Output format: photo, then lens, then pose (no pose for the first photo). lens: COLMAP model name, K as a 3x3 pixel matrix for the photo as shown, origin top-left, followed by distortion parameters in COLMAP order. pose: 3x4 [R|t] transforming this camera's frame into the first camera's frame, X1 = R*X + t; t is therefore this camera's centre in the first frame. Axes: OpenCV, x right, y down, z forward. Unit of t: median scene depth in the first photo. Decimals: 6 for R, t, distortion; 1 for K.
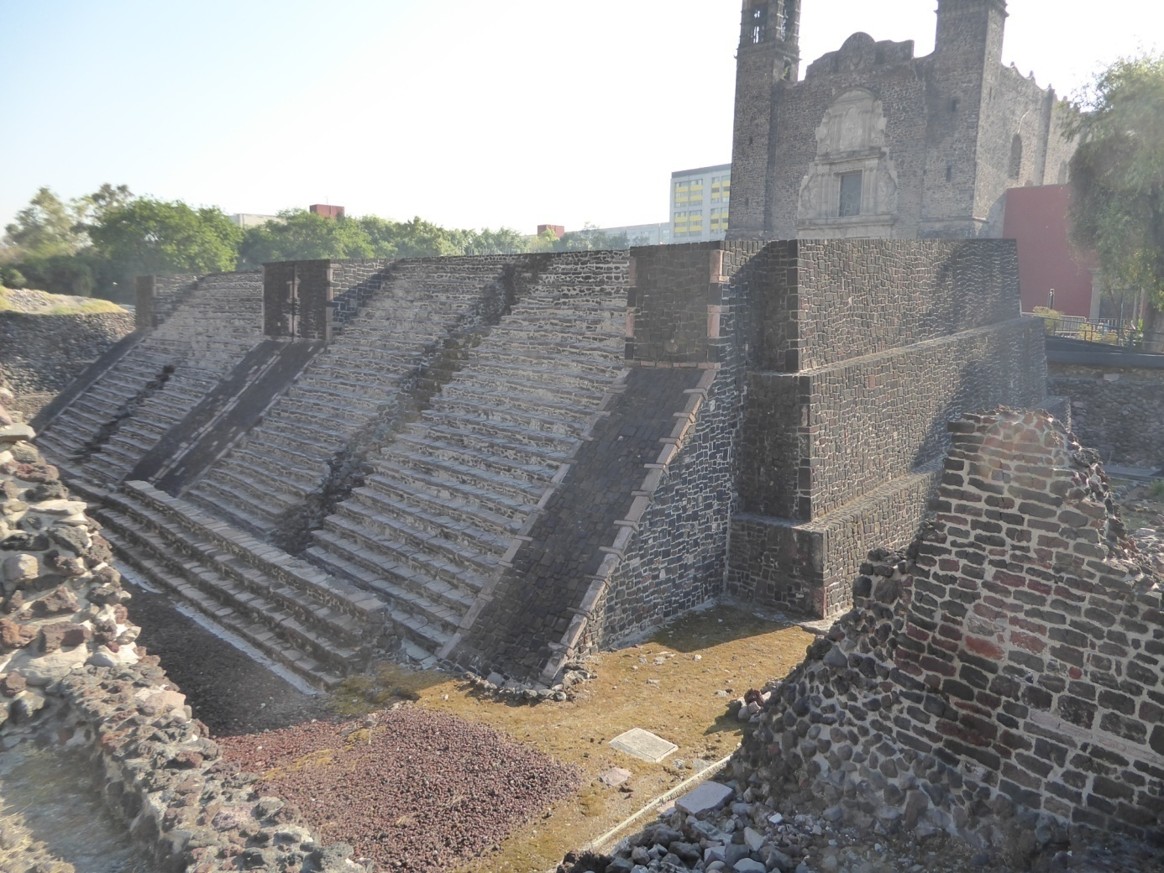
lens RADIAL K [[848.4, 0, 581.8], [0, 848.4, 437.2], [0, 0, 1]] dist [-0.001211, 0.000400]
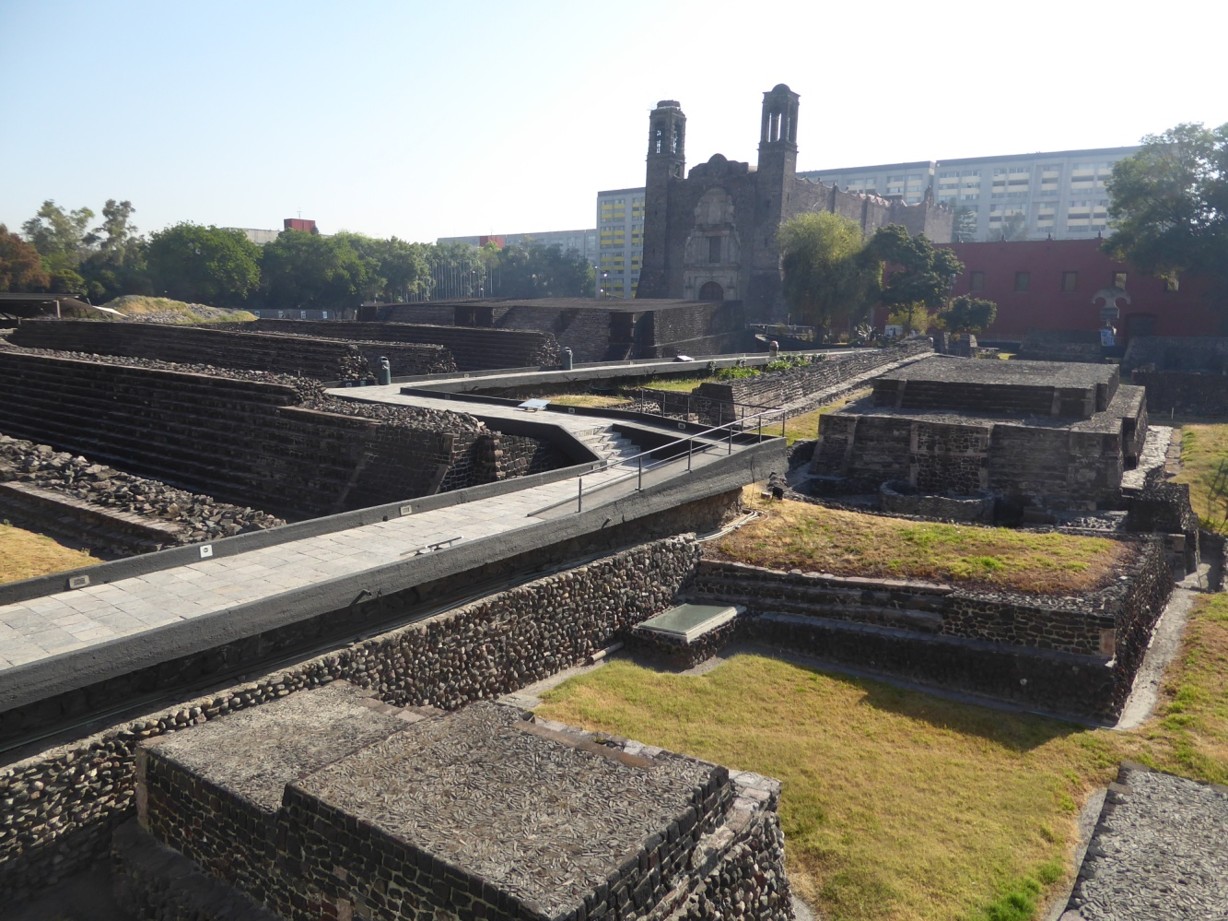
lens RADIAL K [[895.1, 0, 614.2], [0, 895.1, 459.7], [0, 0, 1]] dist [-0.001211, 0.000400]
pose [[0.991718, -0.013471, 0.127726, -0.102320], [0.010990, 0.999737, 0.020113, 0.082496], [-0.127963, -0.018543, 0.991606, -0.681393]]
